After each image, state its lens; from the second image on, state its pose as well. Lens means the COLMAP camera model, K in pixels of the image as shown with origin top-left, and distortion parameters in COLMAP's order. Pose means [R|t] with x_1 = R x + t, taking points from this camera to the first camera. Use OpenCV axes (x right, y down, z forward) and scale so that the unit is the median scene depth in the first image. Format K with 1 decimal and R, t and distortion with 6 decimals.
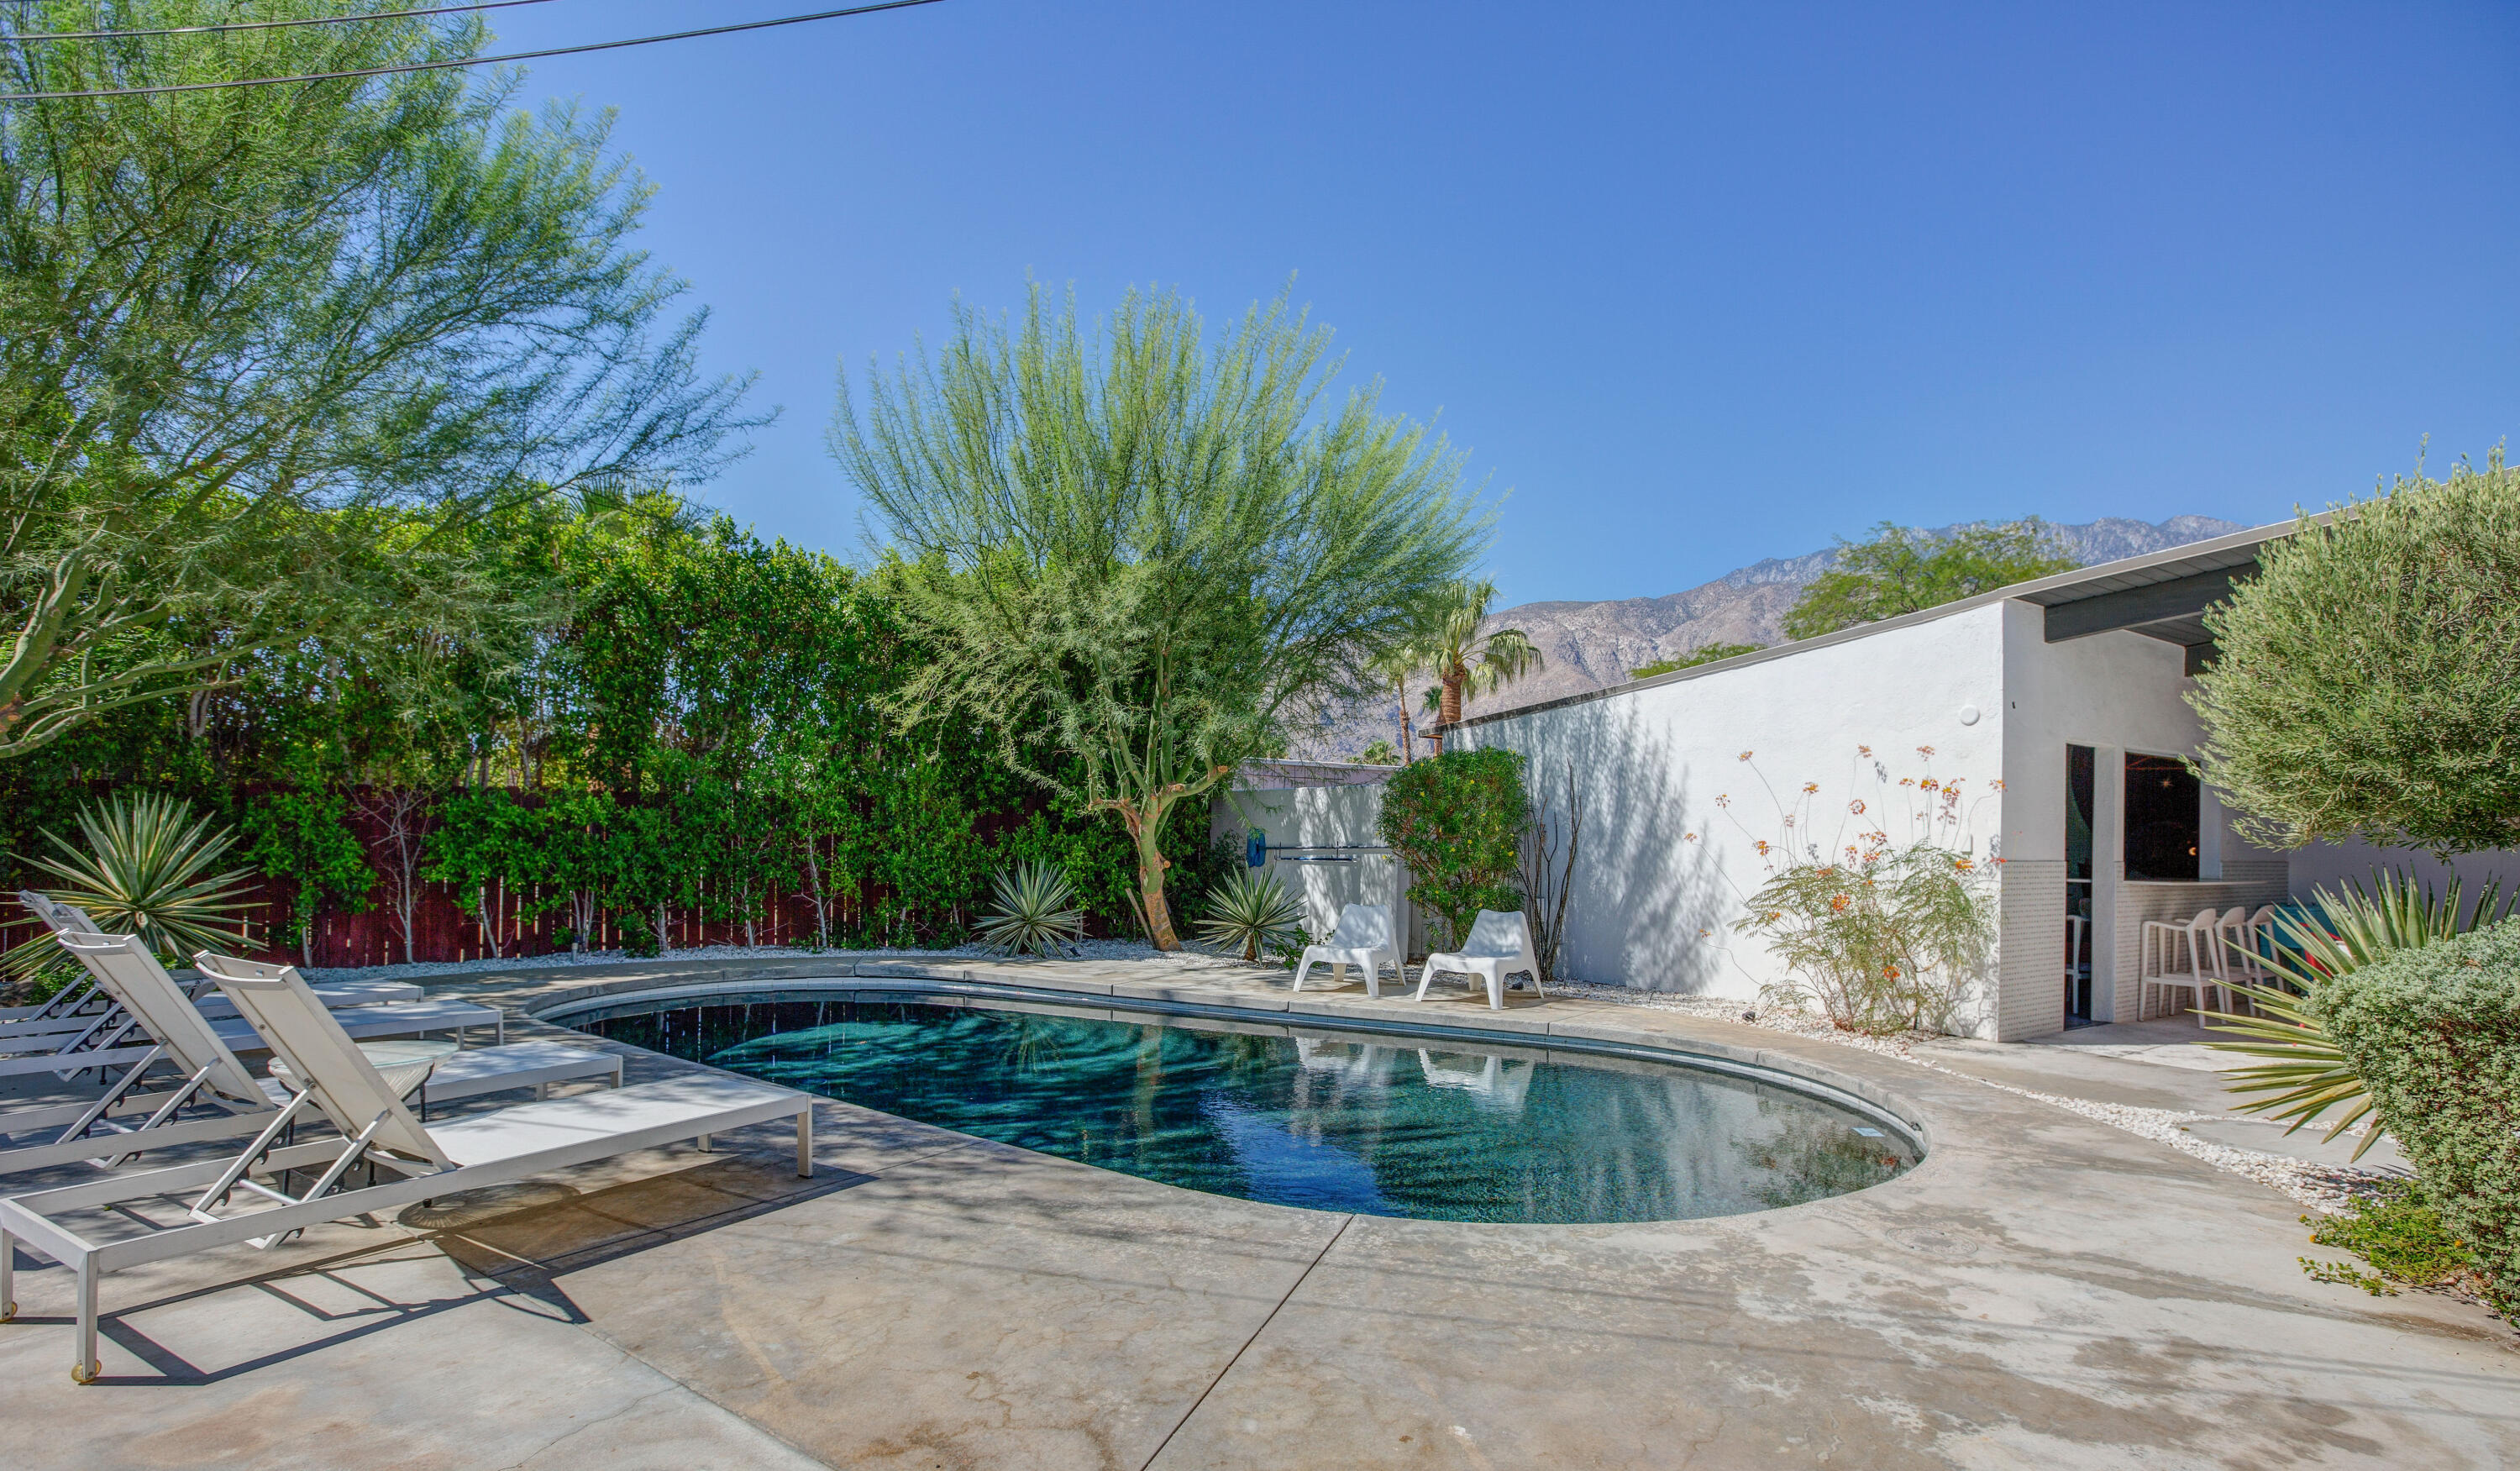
lens RADIAL K [[1186.2, 0, 1249.3], [0, 1186.2, 878.1], [0, 0, 1]] dist [-0.034496, 0.000201]
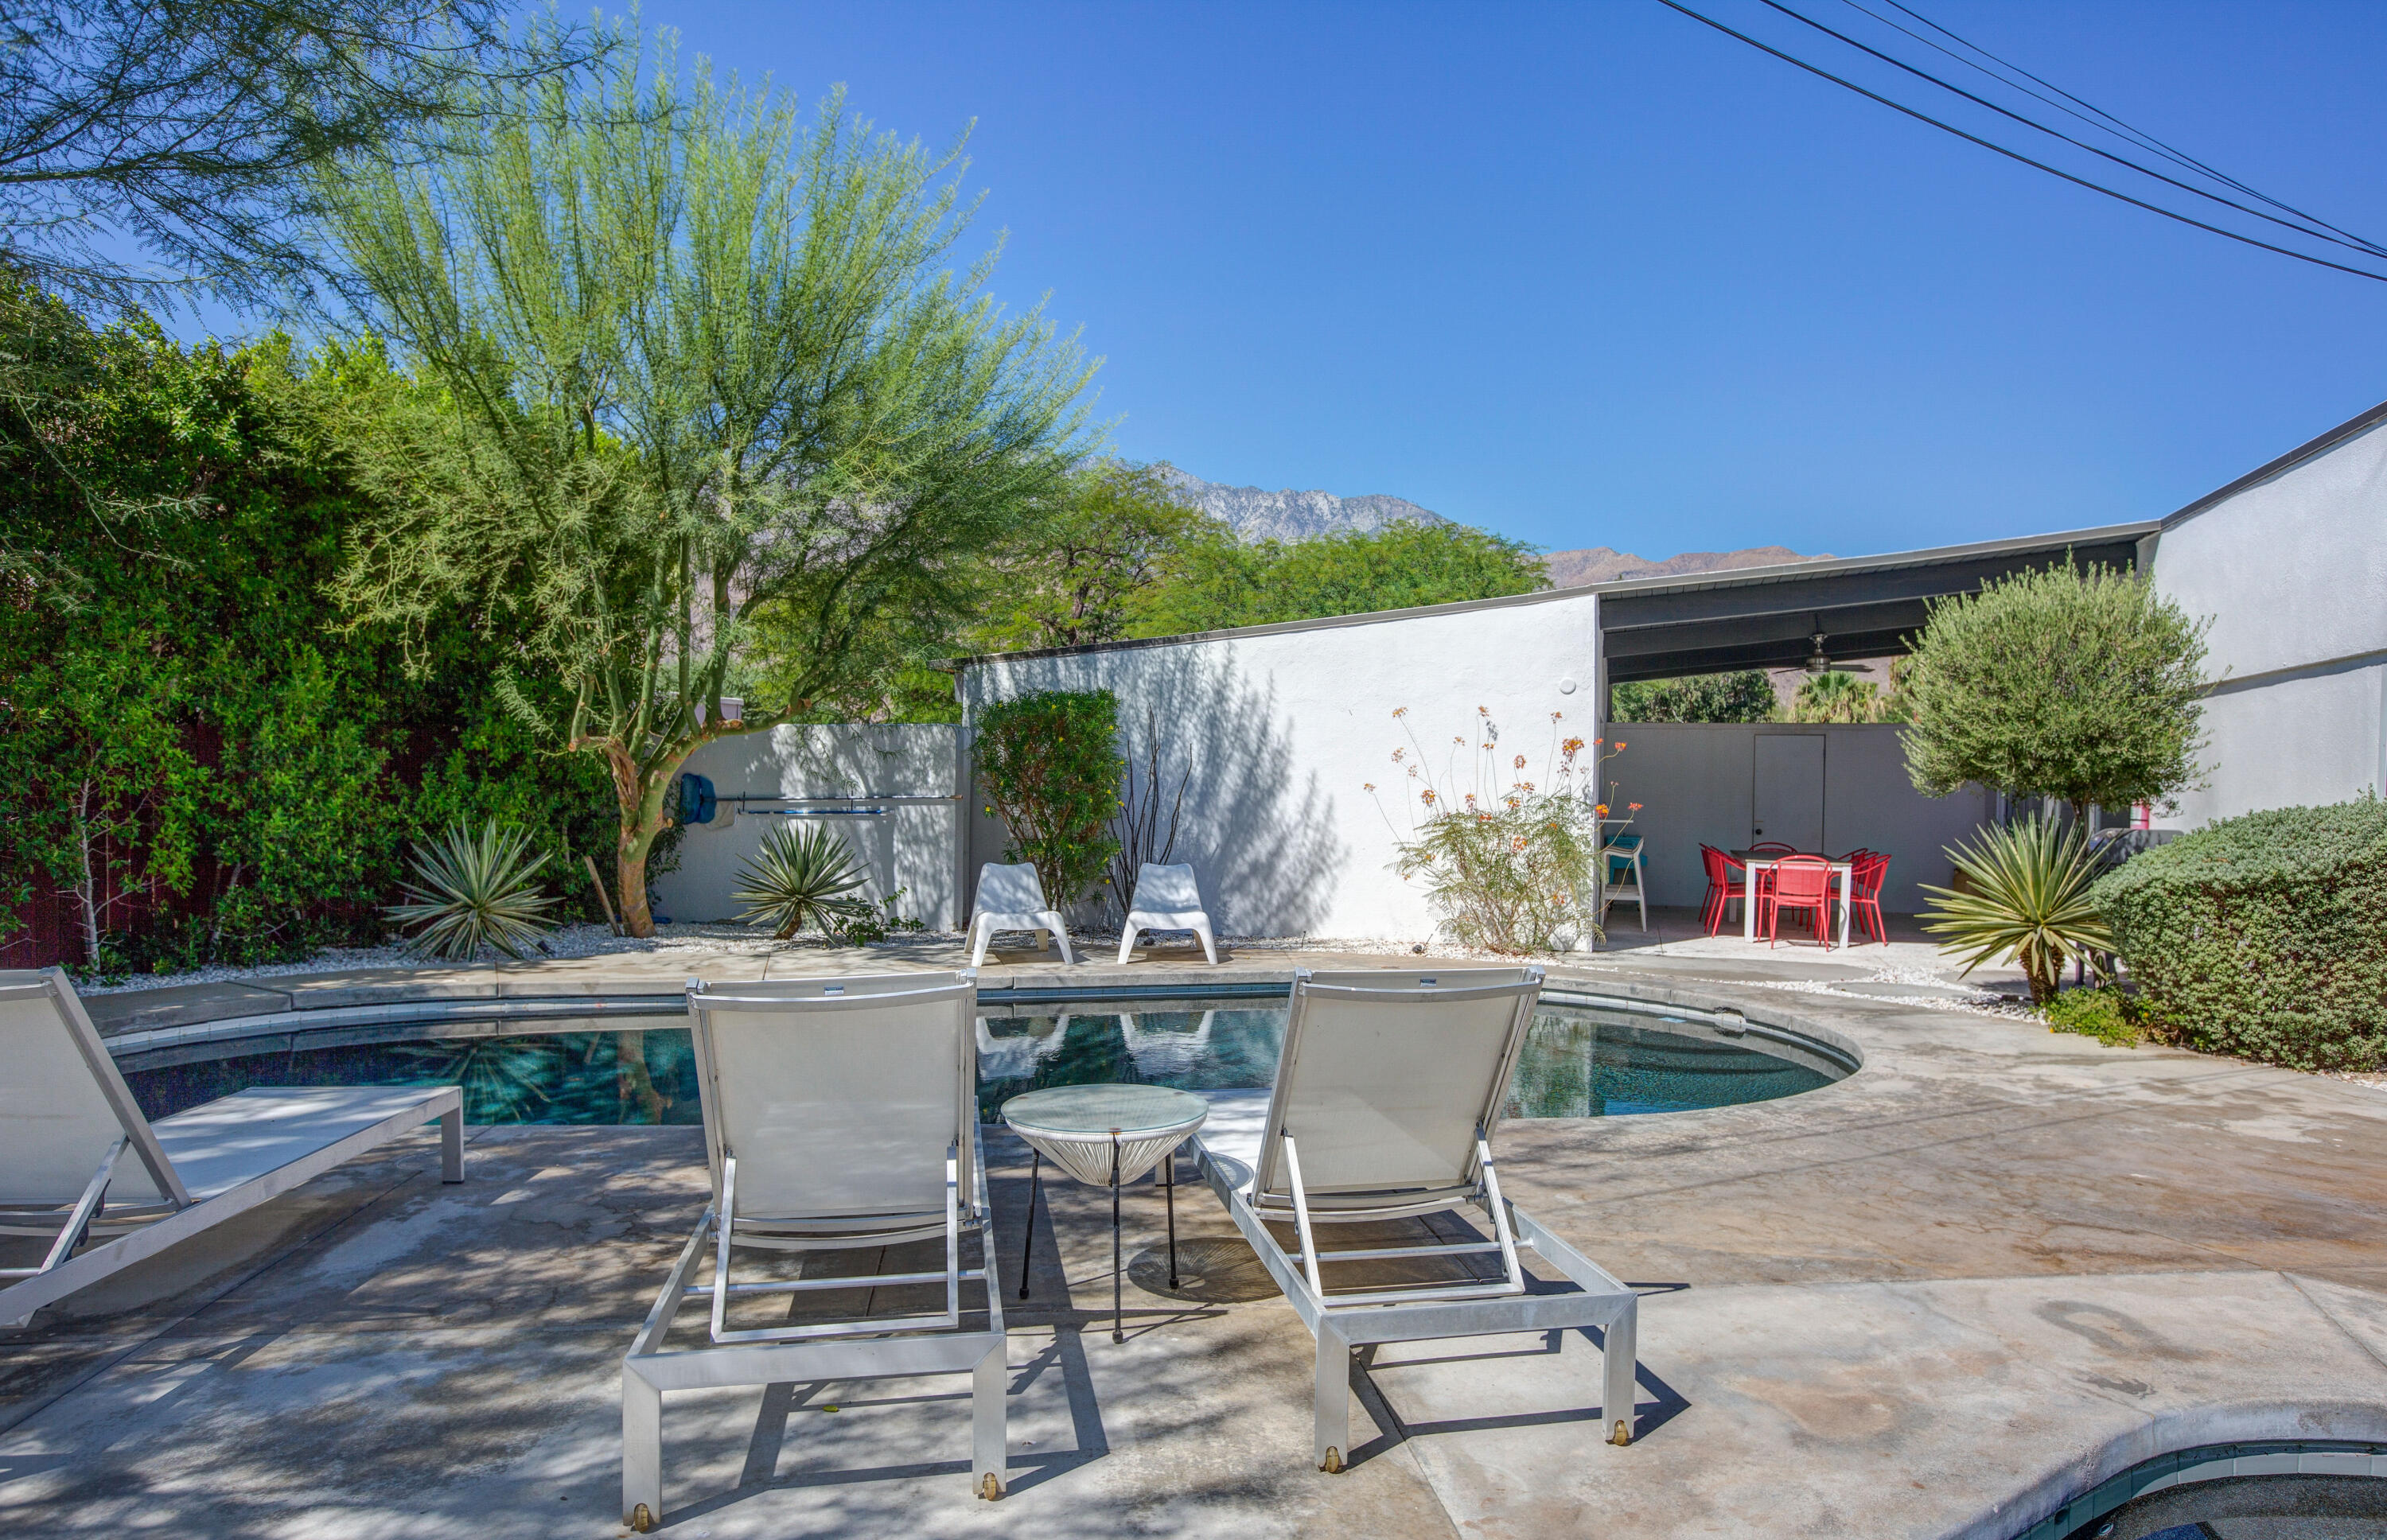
lens RADIAL K [[1448.3, 0, 1219.2], [0, 1448.3, 842.8], [0, 0, 1]] dist [-0.065047, 0.047263]
pose [[0.737570, -0.028626, 0.674663, -0.513328], [0.022107, 0.999589, 0.018245, -0.010120], [-0.674908, 0.001457, 0.737900, 0.107863]]
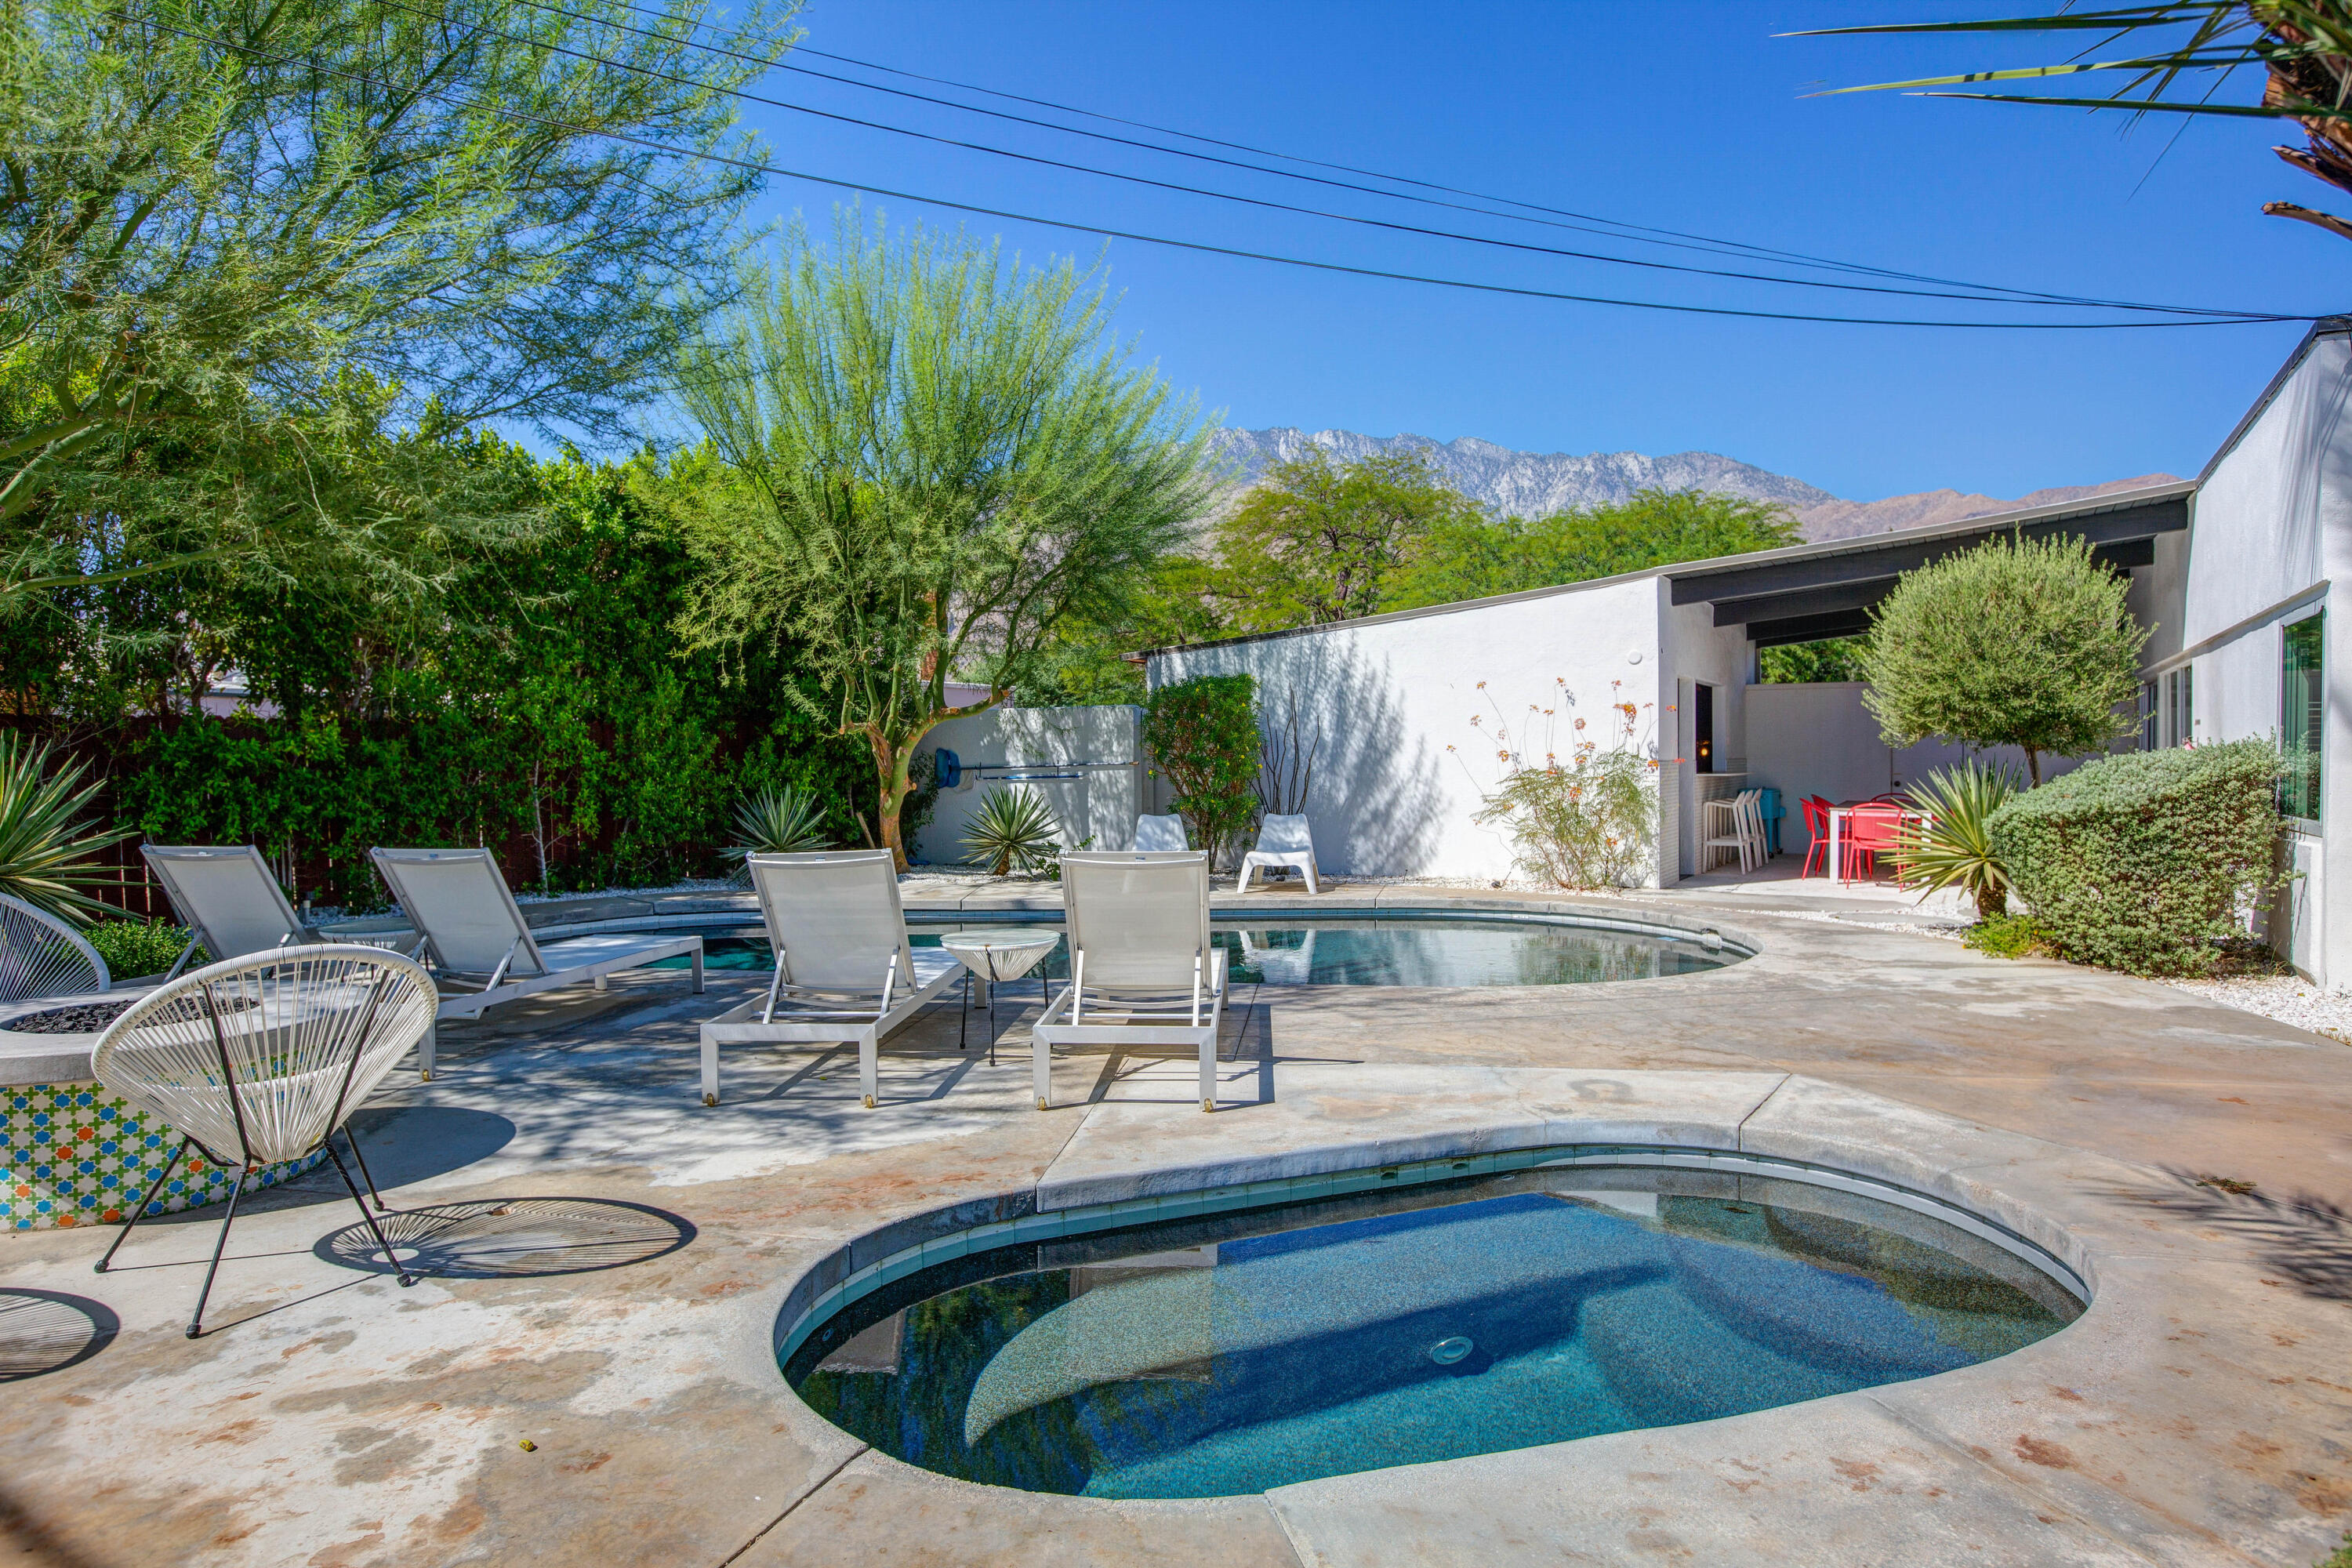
lens RADIAL K [[1383.3, 0, 1131.0], [0, 1383.3, 843.9], [0, 0, 1]] dist [-0.071155, 0.001013]
pose [[0.898578, -0.048179, 0.436161, -0.500541], [0.036070, 0.998700, 0.036006, 0.002219], [-0.437329, -0.016622, 0.899148, -0.161961]]
